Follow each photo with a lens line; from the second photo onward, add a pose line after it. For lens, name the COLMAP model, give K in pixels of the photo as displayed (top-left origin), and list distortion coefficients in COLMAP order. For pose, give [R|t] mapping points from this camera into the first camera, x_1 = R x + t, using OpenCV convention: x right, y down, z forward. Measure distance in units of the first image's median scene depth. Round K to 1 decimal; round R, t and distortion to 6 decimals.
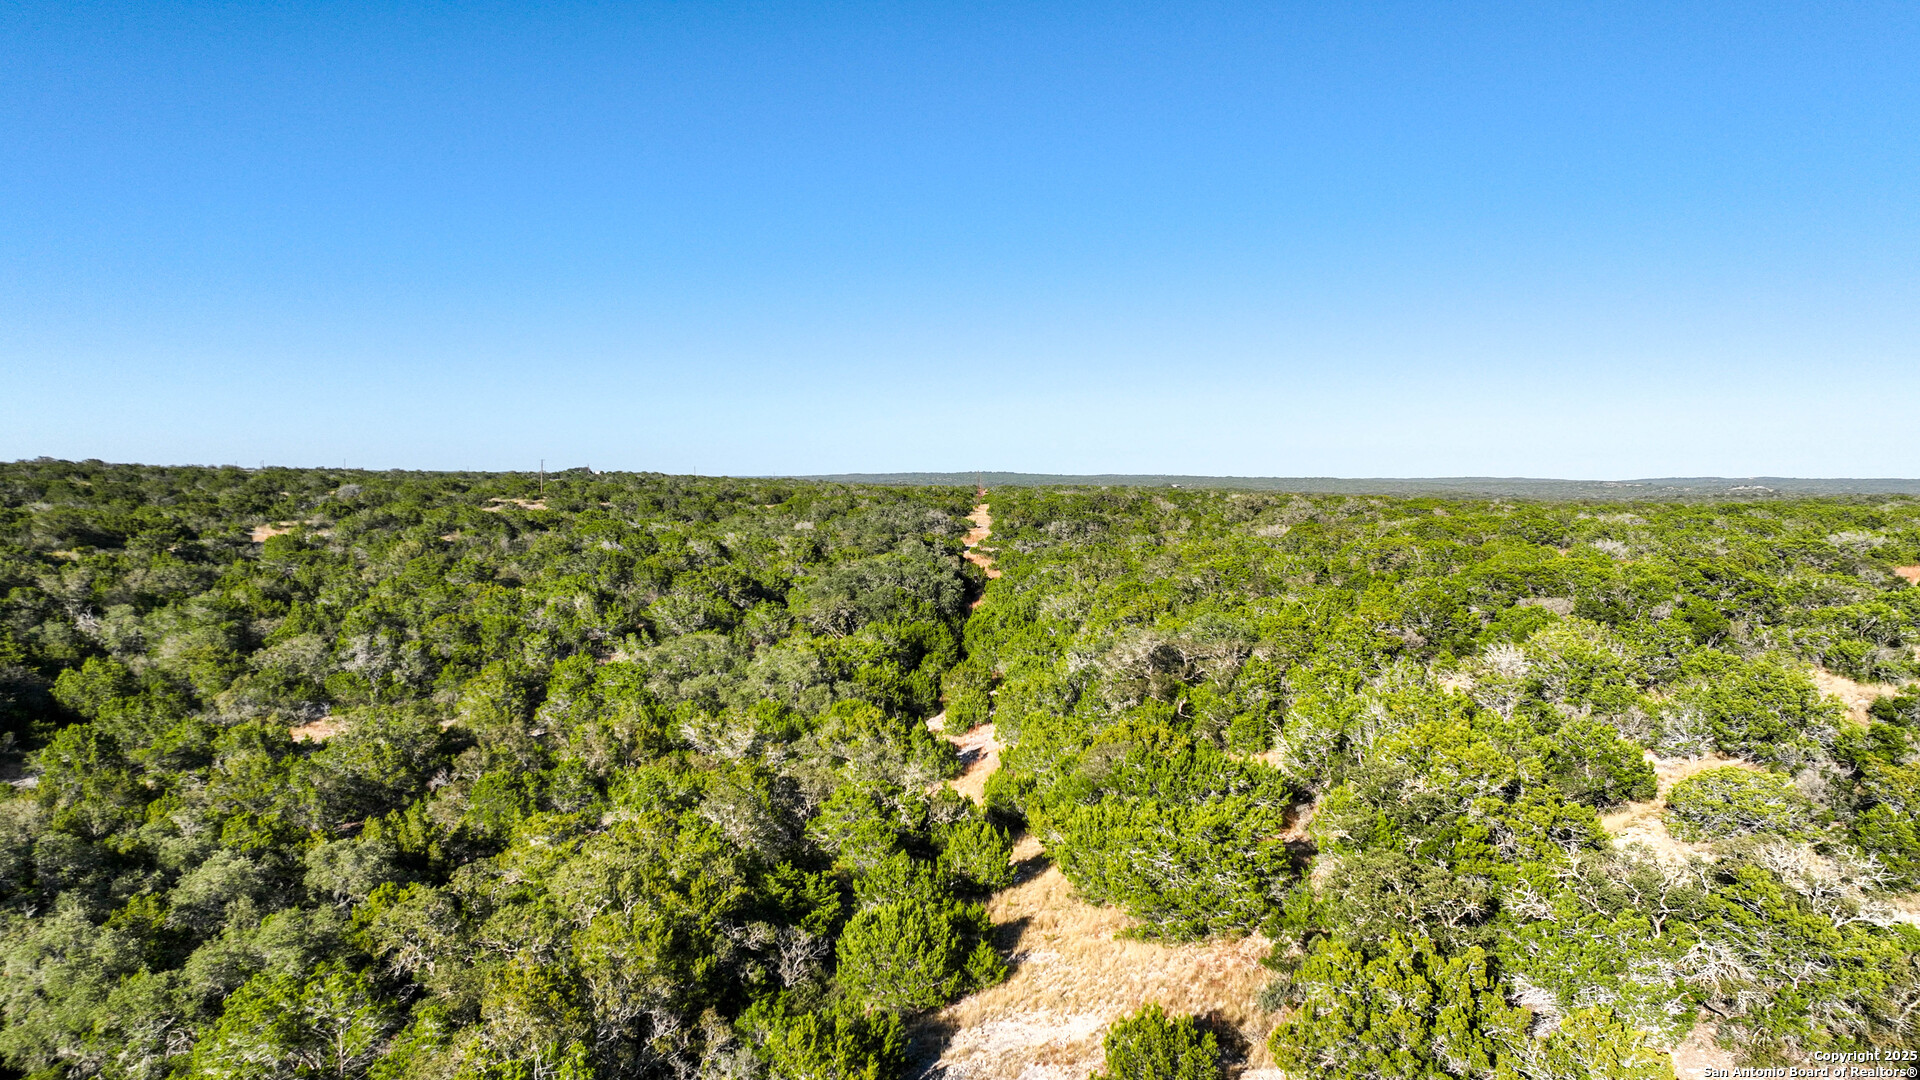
lens RADIAL K [[1387.0, 0, 973.6], [0, 1387.0, 534.8], [0, 0, 1]] dist [0.006163, 0.002322]
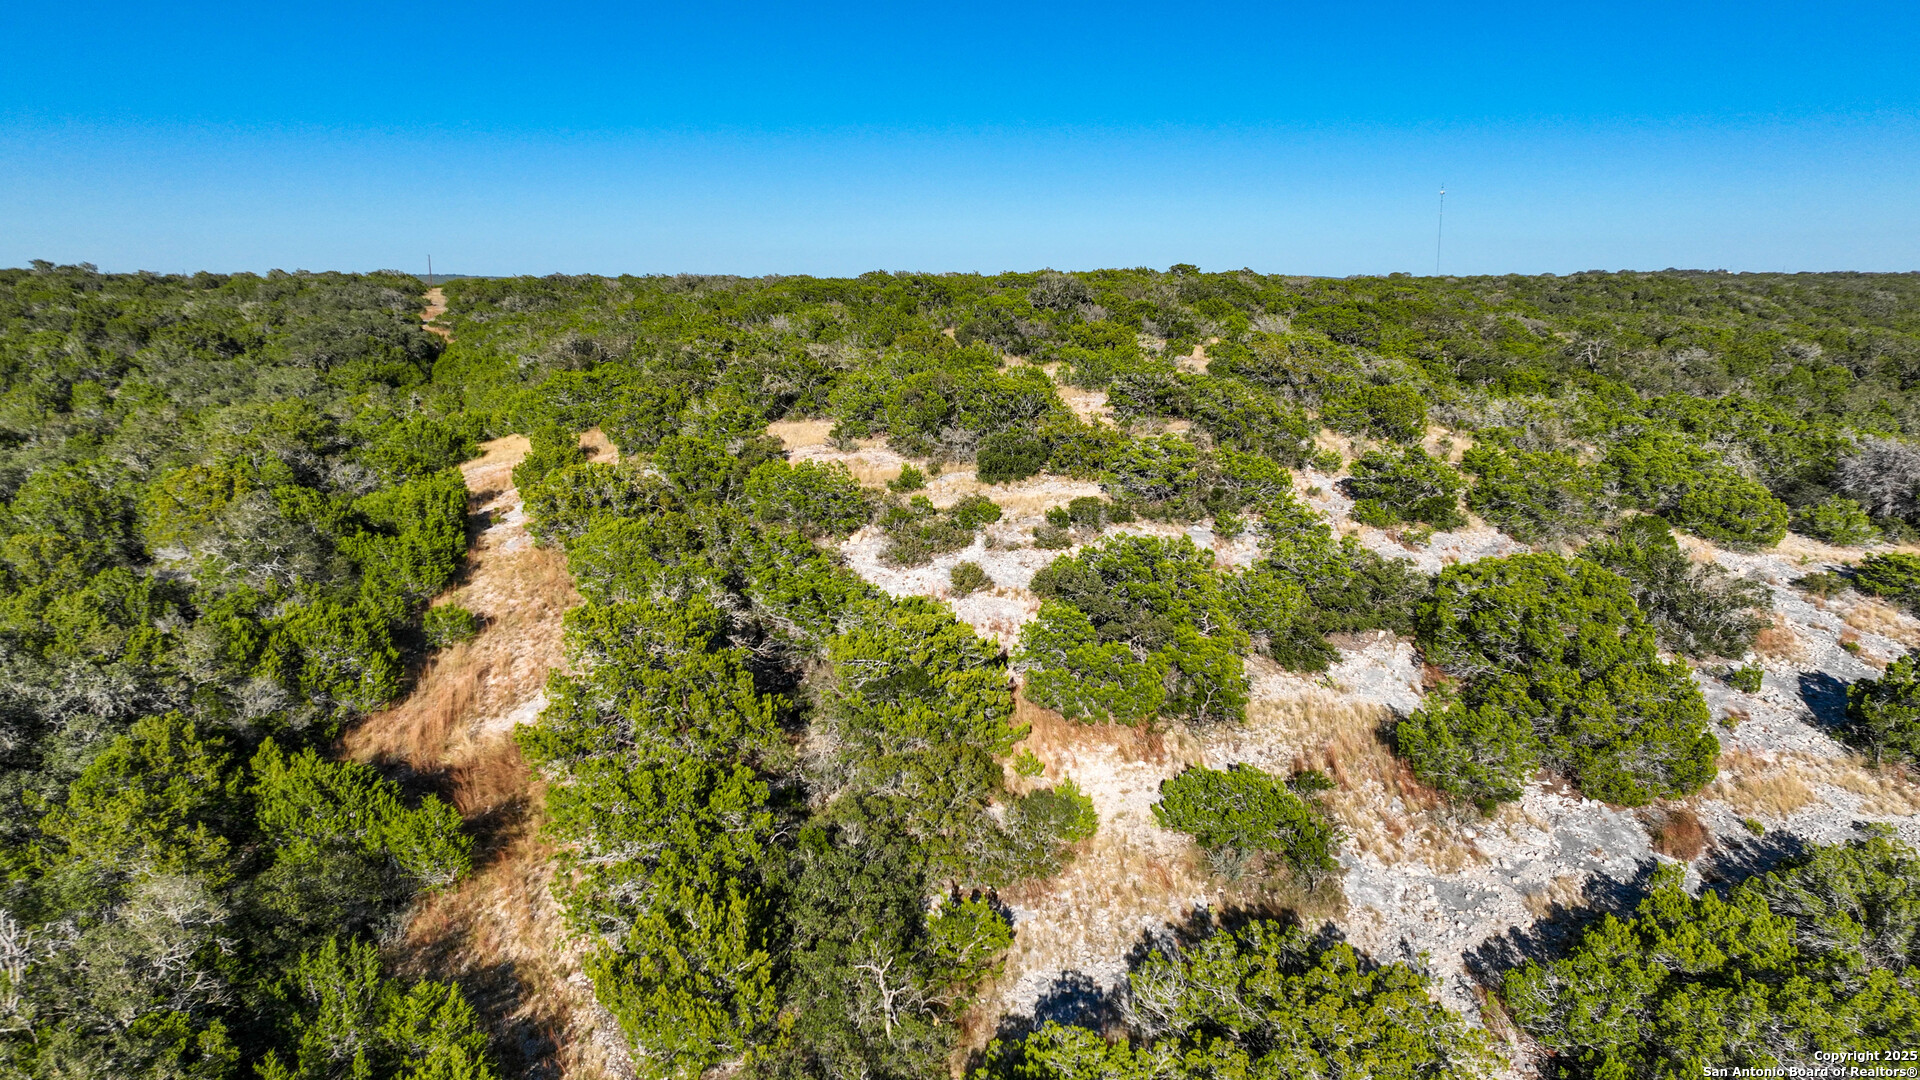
lens RADIAL K [[1387.0, 0, 973.6], [0, 1387.0, 534.8], [0, 0, 1]] dist [0.006163, 0.002322]
pose [[0.930504, -0.075585, 0.358397, -0.007282], [0.024527, 0.989138, 0.144927, 0.027358], [-0.365458, -0.126065, 0.922252, -0.181519]]
